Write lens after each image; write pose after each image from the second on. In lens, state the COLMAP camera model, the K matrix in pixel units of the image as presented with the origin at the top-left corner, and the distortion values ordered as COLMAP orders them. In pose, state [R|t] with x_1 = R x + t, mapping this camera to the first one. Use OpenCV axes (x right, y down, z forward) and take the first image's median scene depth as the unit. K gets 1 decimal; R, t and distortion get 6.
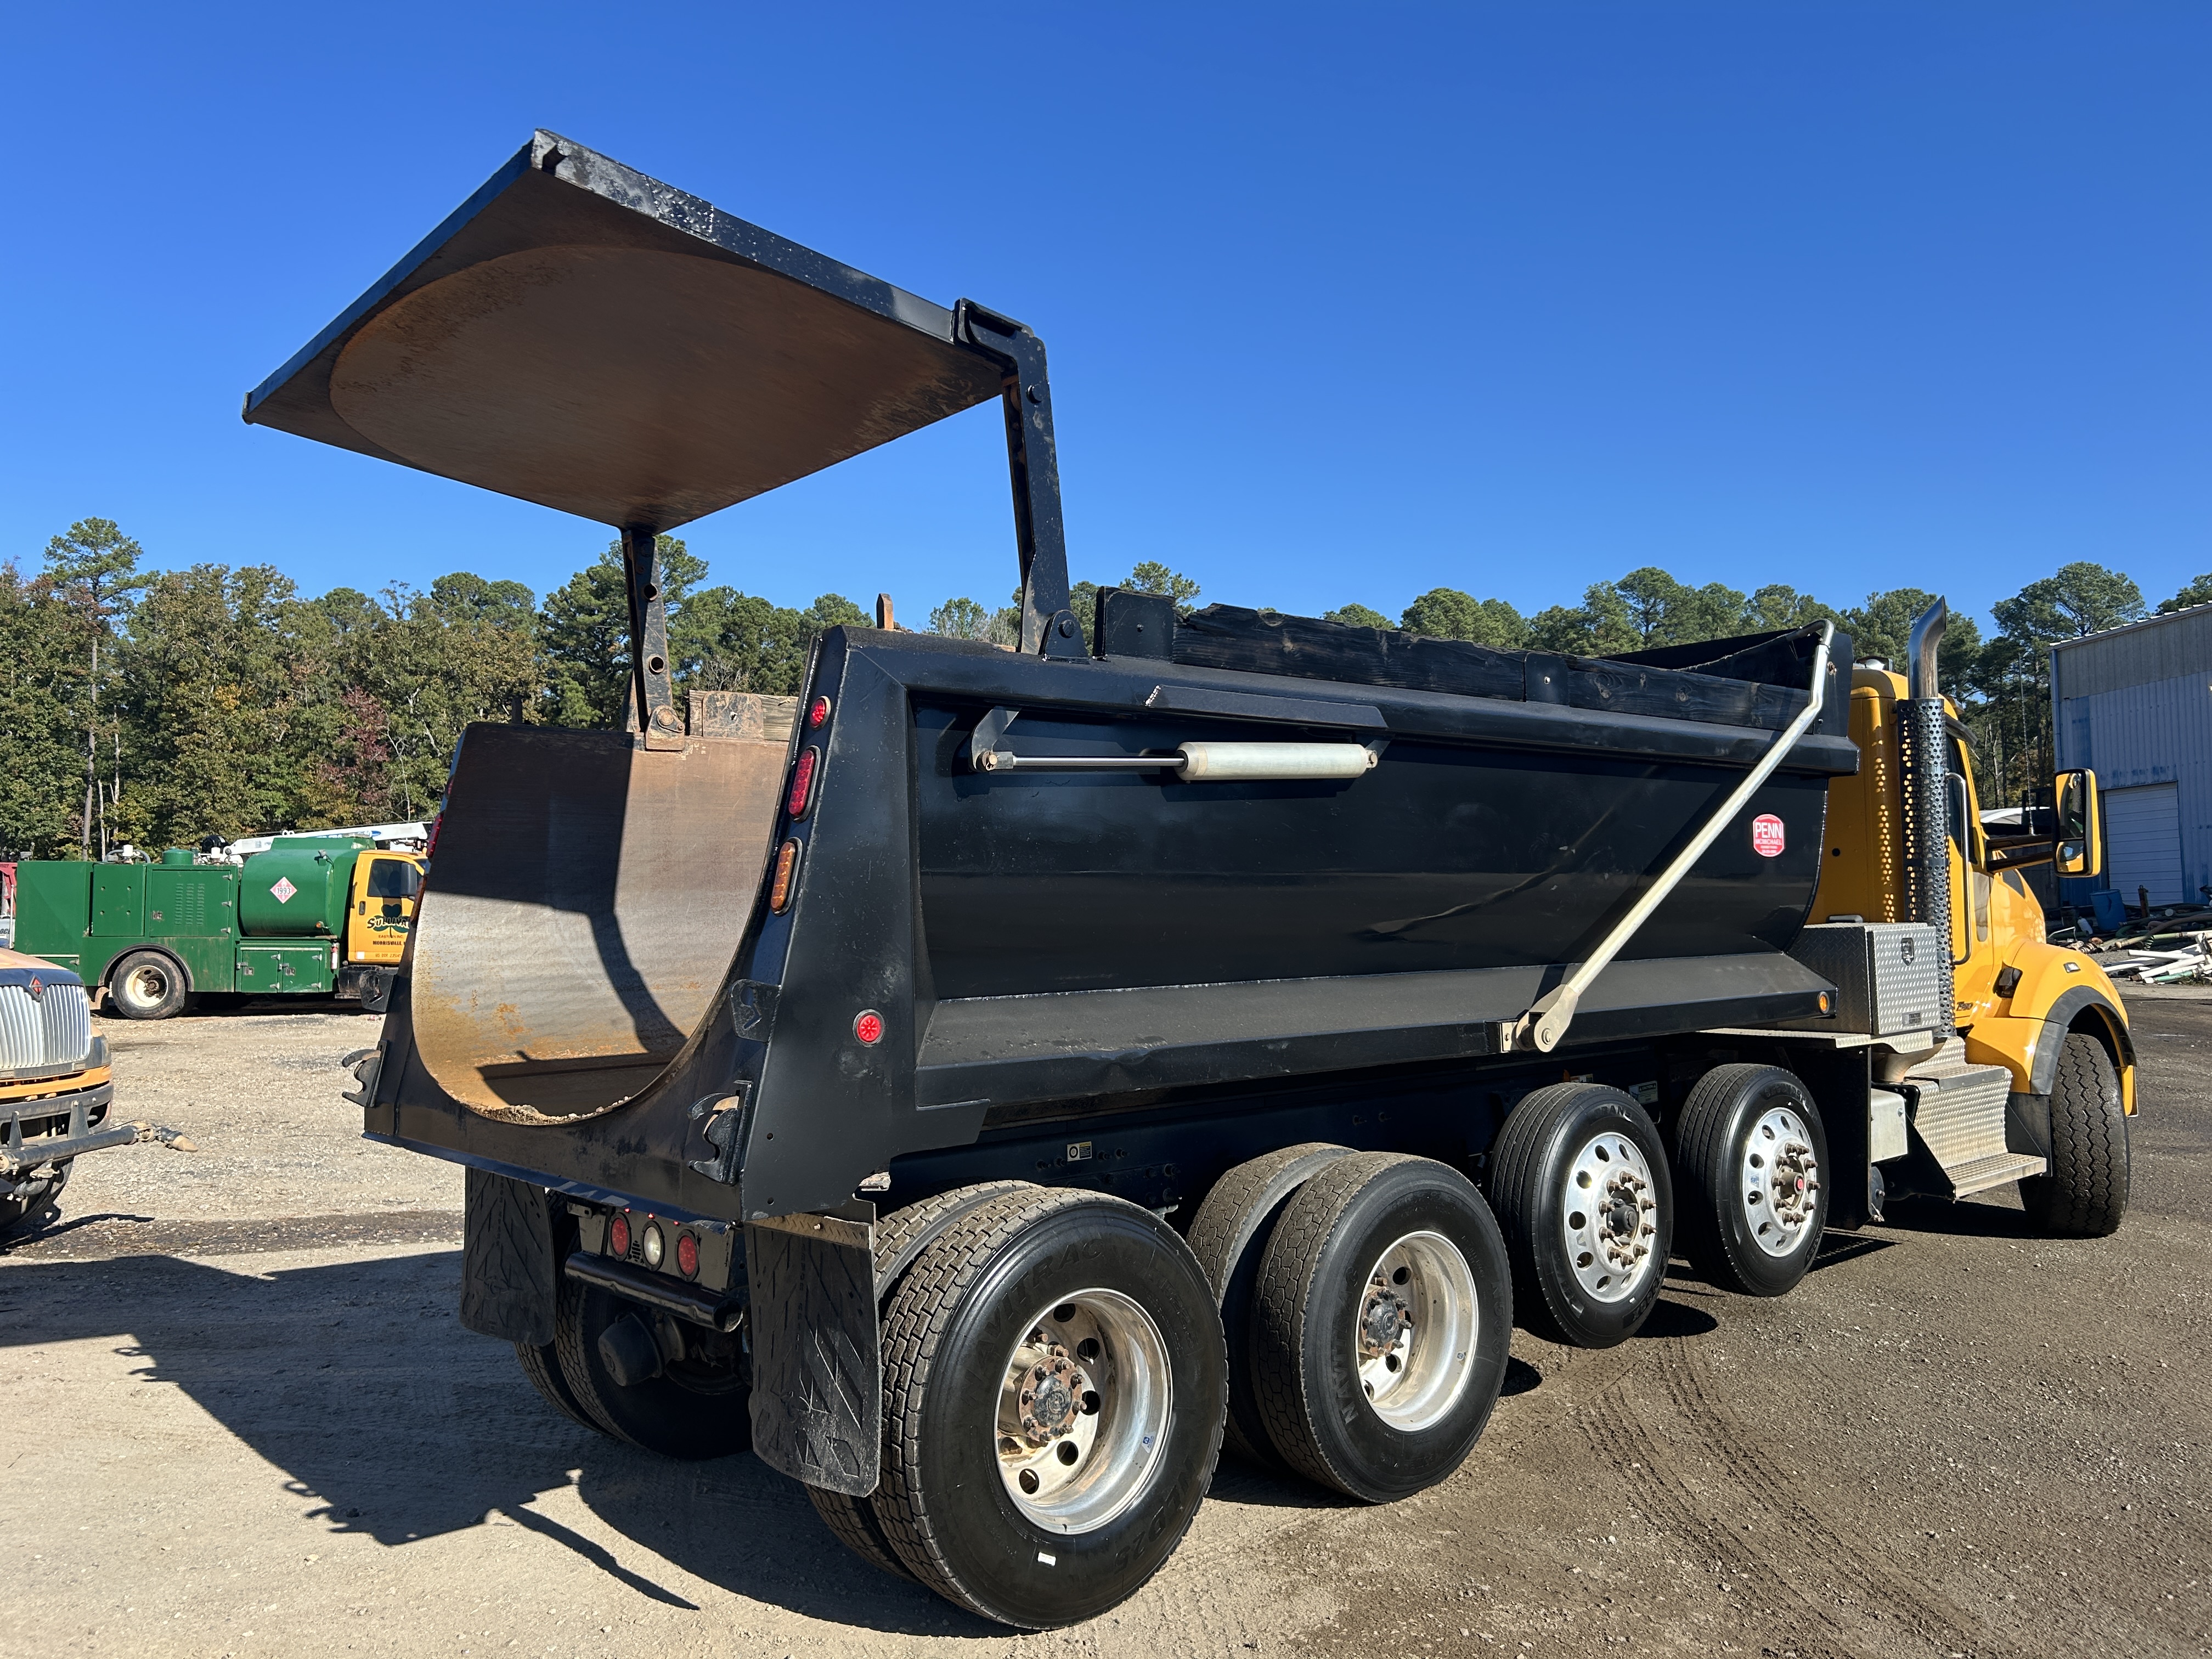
lens RADIAL K [[1679.6, 0, 1091.0], [0, 1679.6, 810.5], [0, 0, 1]] dist [0.002294, -0.007844]
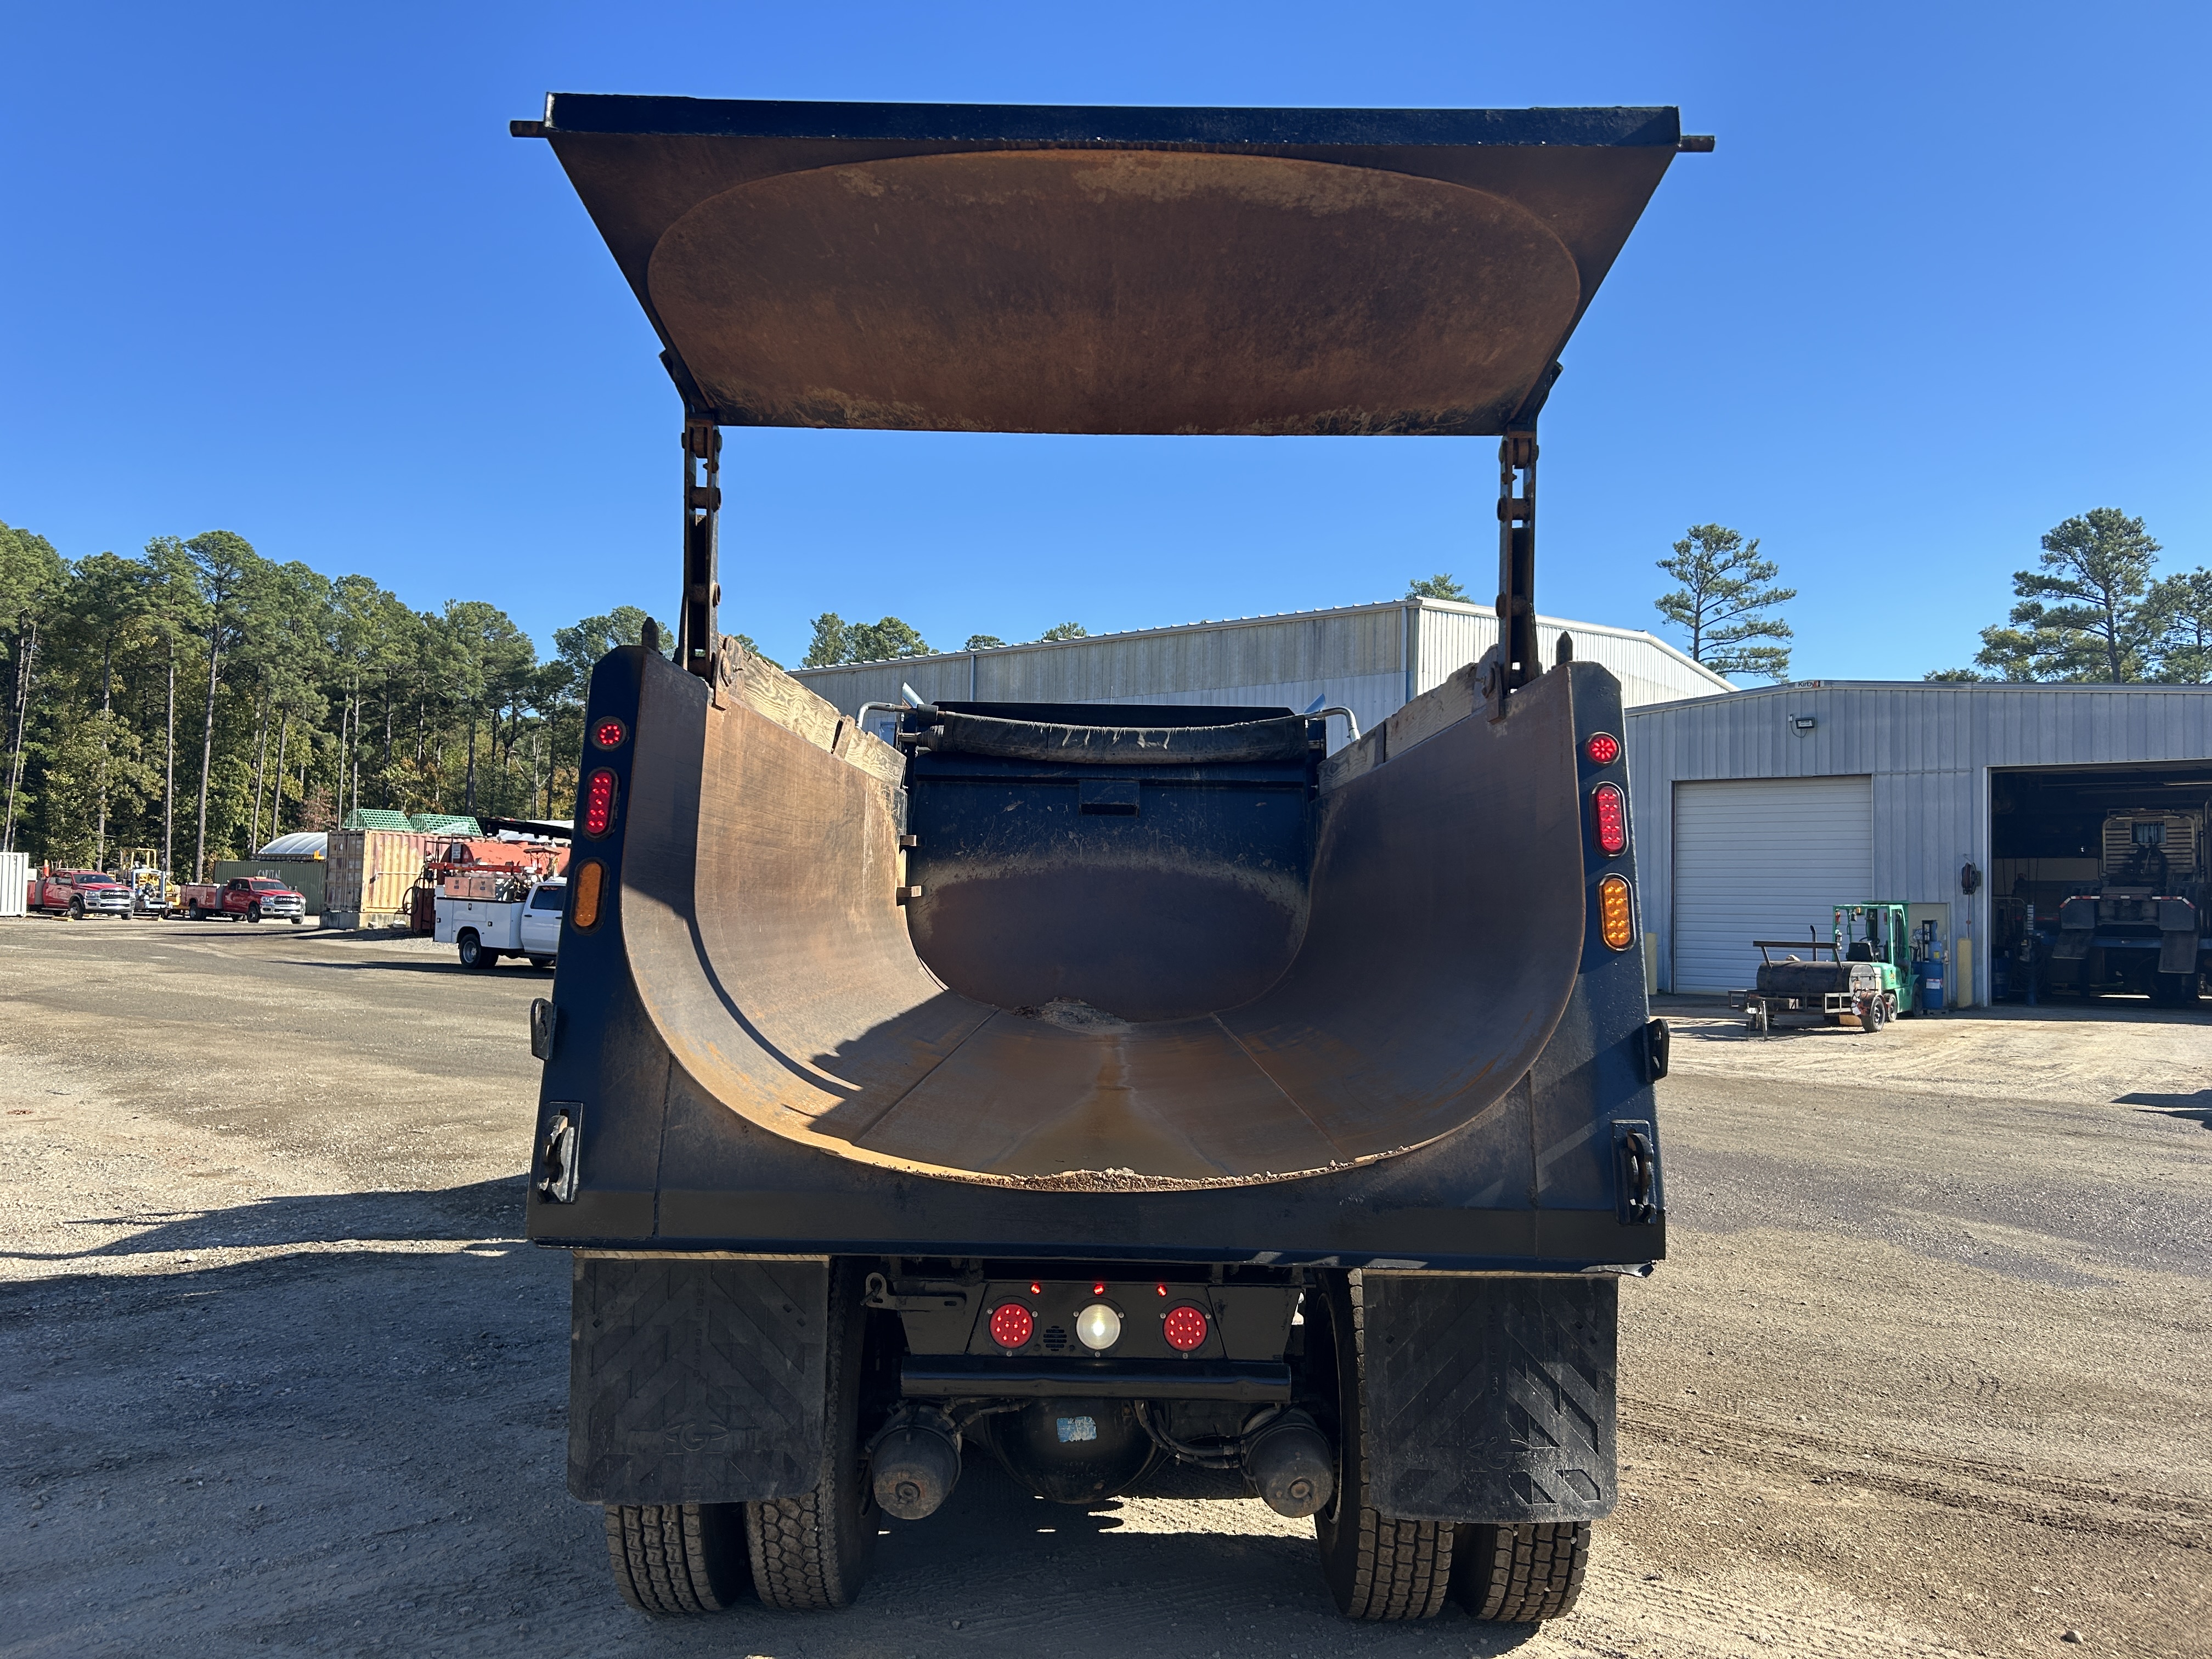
lens RADIAL K [[1657.7, 0, 1106.0], [0, 1657.7, 829.5], [0, 0, 1]] dist [0.062906, -0.074018]
pose [[0.653162, 0.068710, 0.754095, -0.037968], [-0.079263, 0.996608, -0.022153, 0.001298], [-0.753058, -0.045302, 0.656392, 0.019517]]
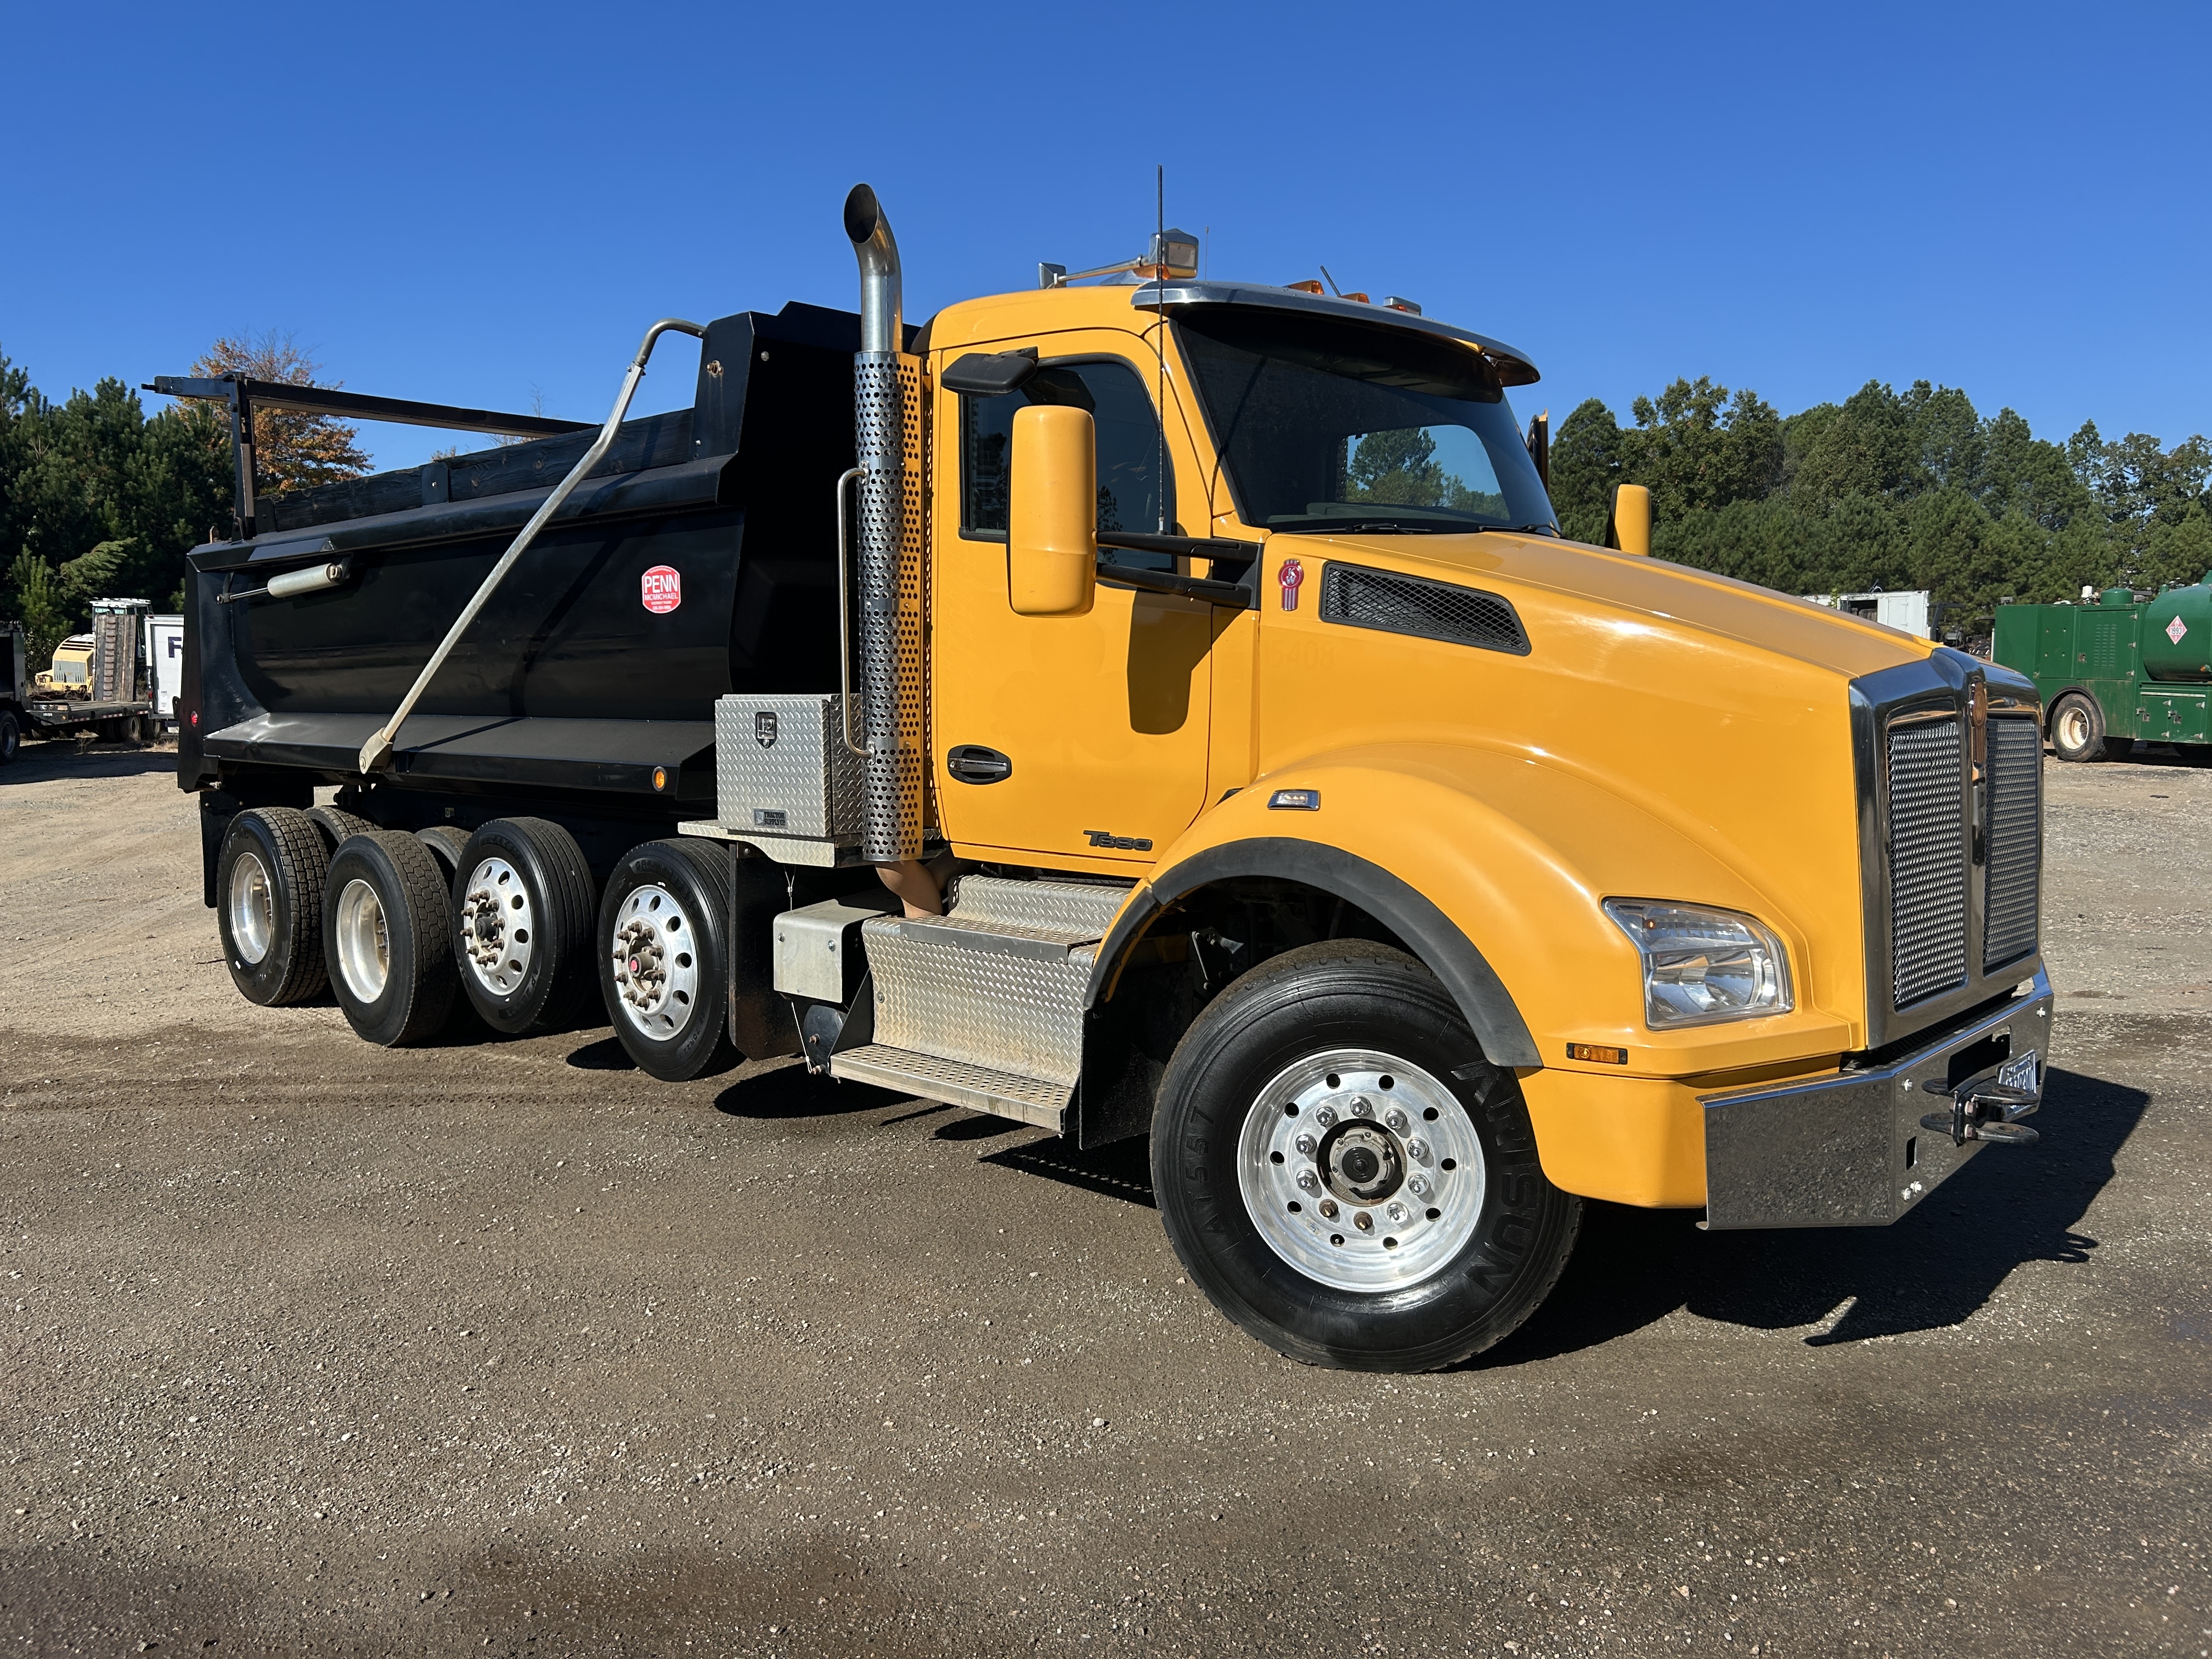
lens RADIAL K [[1679.6, 0, 1091.0], [0, 1679.6, 810.5], [0, 0, 1]] dist [0.002294, -0.007844]
pose [[0.098221, 0.093470, -0.990765, 1.567216], [0.063298, 0.992977, 0.099953, 0.067378], [0.993149, -0.072531, 0.091615, 1.344695]]
